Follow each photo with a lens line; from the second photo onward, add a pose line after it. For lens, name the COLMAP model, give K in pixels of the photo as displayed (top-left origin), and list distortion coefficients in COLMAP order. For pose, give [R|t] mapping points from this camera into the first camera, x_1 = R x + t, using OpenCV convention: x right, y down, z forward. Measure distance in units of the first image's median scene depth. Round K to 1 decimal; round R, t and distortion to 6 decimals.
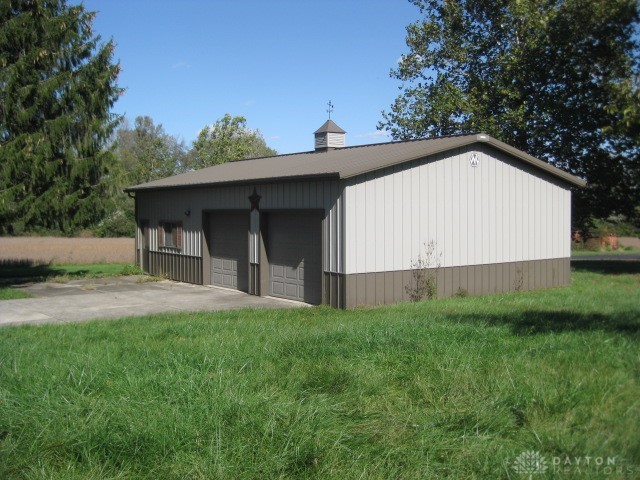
lens RADIAL K [[701.7, 0, 320.0], [0, 701.7, 240.0], [0, 0, 1]] dist [0.003624, 0.004637]
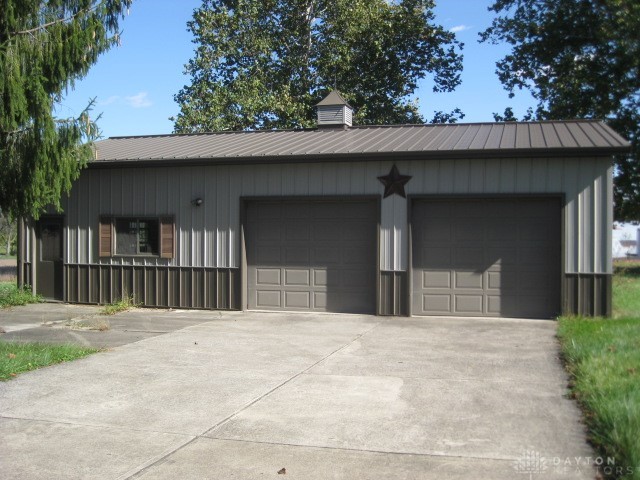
lens RADIAL K [[701.7, 0, 320.0], [0, 701.7, 240.0], [0, 0, 1]] dist [0.003624, 0.004637]
pose [[0.753767, -0.002053, 0.657139, -0.542282], [0.023234, 0.999453, -0.023528, 0.015107], [-0.656731, 0.033002, 0.753402, 0.453737]]
